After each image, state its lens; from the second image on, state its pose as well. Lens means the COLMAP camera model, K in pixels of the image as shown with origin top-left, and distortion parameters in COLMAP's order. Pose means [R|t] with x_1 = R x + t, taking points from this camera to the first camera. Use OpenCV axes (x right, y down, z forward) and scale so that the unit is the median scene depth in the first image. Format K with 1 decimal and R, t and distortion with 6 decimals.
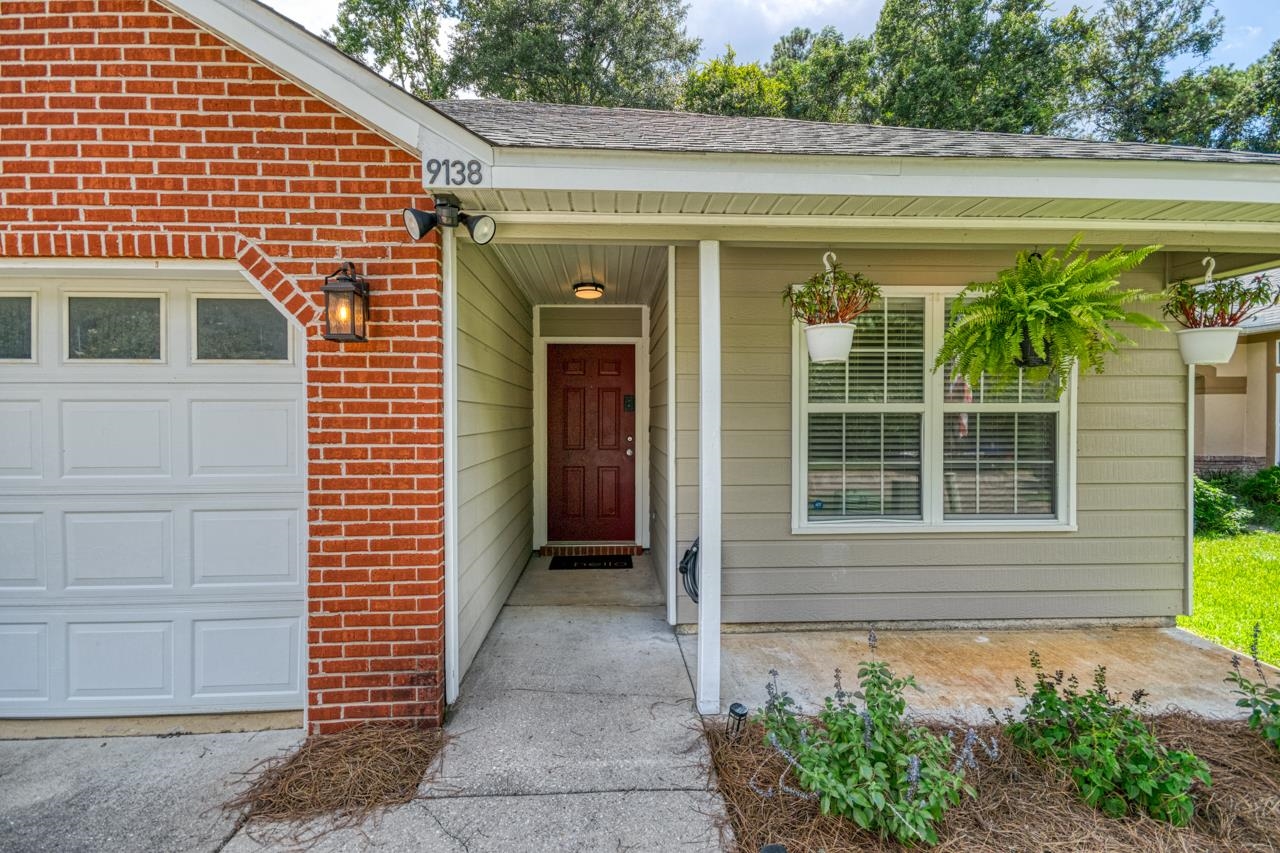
lens RADIAL K [[568.5, 0, 642.2], [0, 568.5, 423.6], [0, 0, 1]] dist [0.022540, -0.017346]
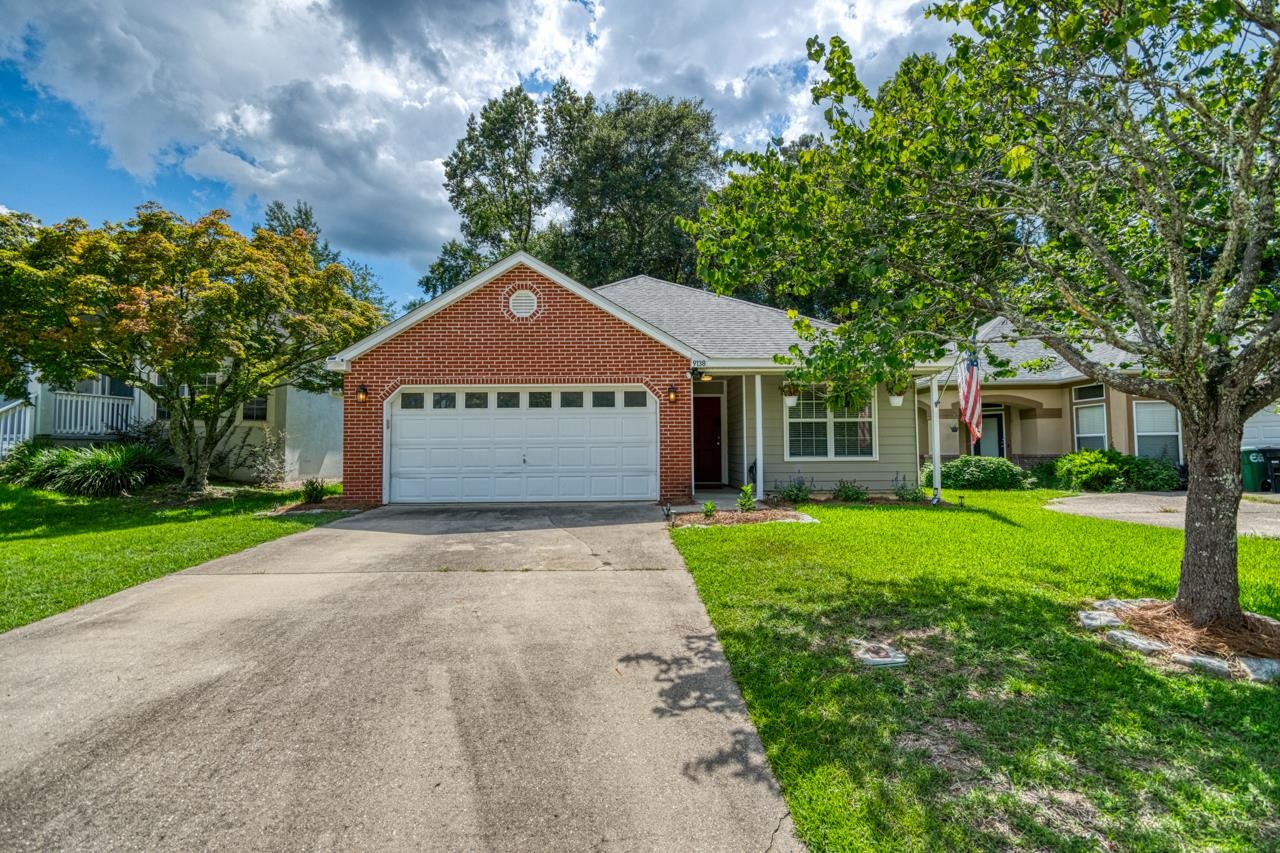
lens RADIAL K [[568.5, 0, 642.2], [0, 568.5, 423.6], [0, 0, 1]] dist [0.022540, -0.017346]
pose [[0.999319, -0.005695, -0.036468, -0.380873], [0.003533, 0.998247, -0.059083, 0.164530], [0.036741, 0.058914, 0.997587, -2.054485]]
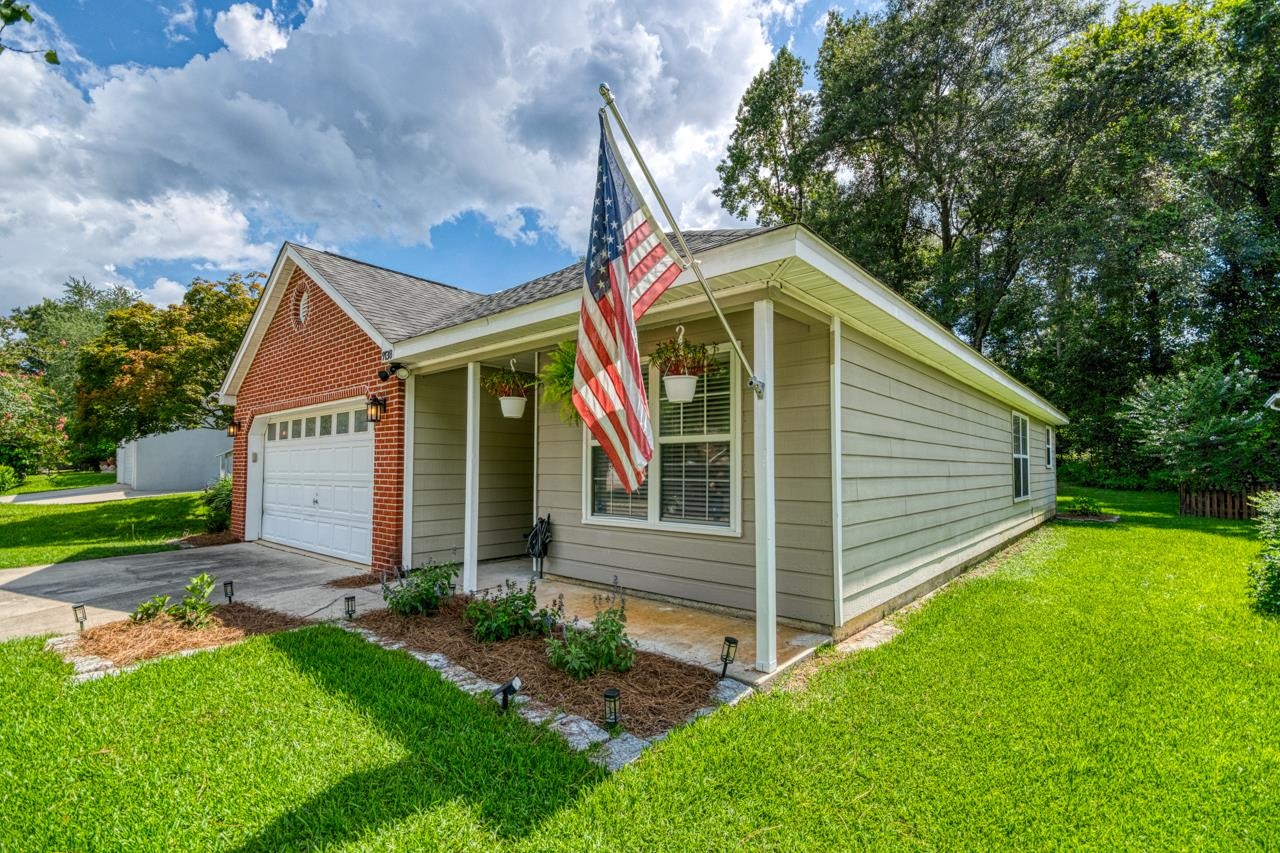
lens RADIAL K [[568.5, 0, 642.2], [0, 568.5, 423.6], [0, 0, 1]] dist [0.022540, -0.017346]
pose [[0.736926, -0.049412, -0.674165, 1.417344], [0.000313, 0.997350, -0.072757, 0.035673], [0.675973, 0.053406, 0.734988, -0.050448]]
